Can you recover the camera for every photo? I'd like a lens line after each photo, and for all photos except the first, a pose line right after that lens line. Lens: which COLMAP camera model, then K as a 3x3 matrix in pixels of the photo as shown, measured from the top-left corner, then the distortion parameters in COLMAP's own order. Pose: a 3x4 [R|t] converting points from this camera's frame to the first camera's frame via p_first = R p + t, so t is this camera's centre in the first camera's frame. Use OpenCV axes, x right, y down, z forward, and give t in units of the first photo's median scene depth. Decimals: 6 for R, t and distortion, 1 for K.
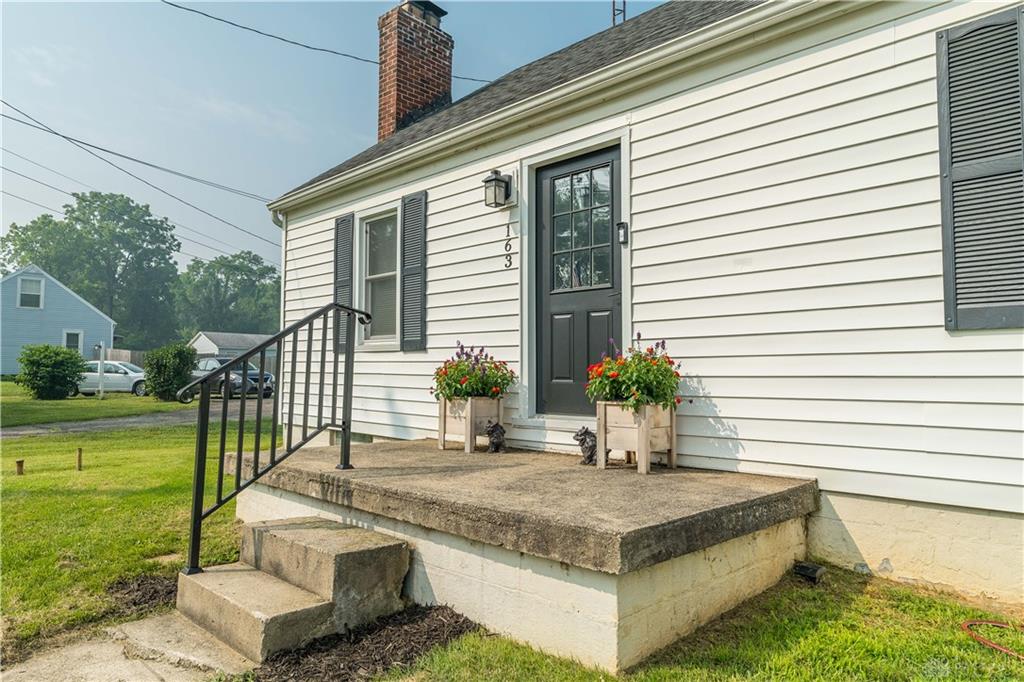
lens RADIAL K [[628.5, 0, 512.0], [0, 628.5, 341.0], [0, 0, 1]] dist [-0.000043, -0.000576]
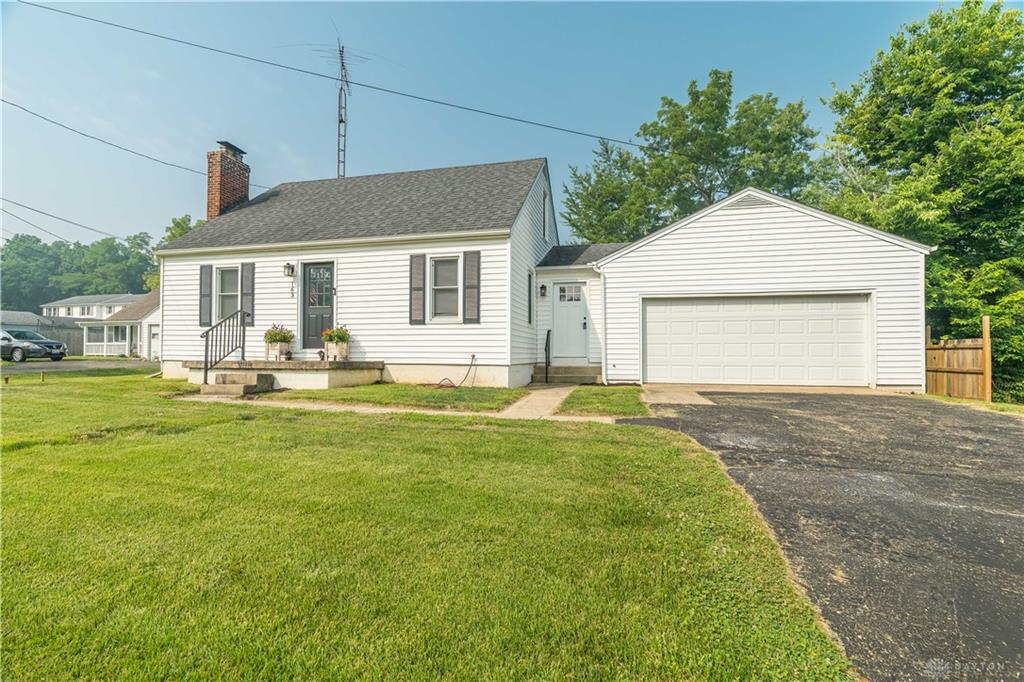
lens RADIAL K [[469.9, 0, 512.0], [0, 469.9, 341.0], [0, 0, 1]] dist [-0.000883, 0.000005]
pose [[0.873584, 0.010886, 0.486551, -0.182309], [-0.026378, 0.999339, 0.025002, 0.000481], [-0.485957, -0.034676, 0.873294, -1.439257]]
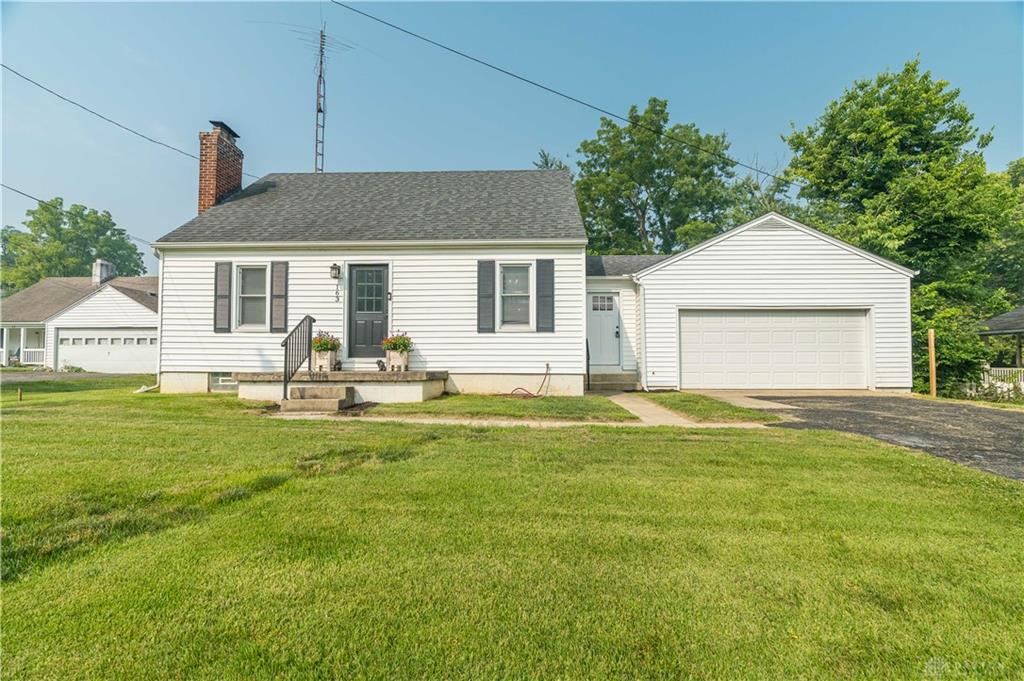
lens RADIAL K [[470.1, 0, 512.0], [0, 470.1, 340.5], [0, 0, 1]] dist [-0.001993, -0.000105]
pose [[0.754486, 0.021072, 0.655978, -0.783176], [-0.032905, 0.999442, 0.005740, 0.009081], [-0.655491, -0.025916, 0.754758, -0.999930]]
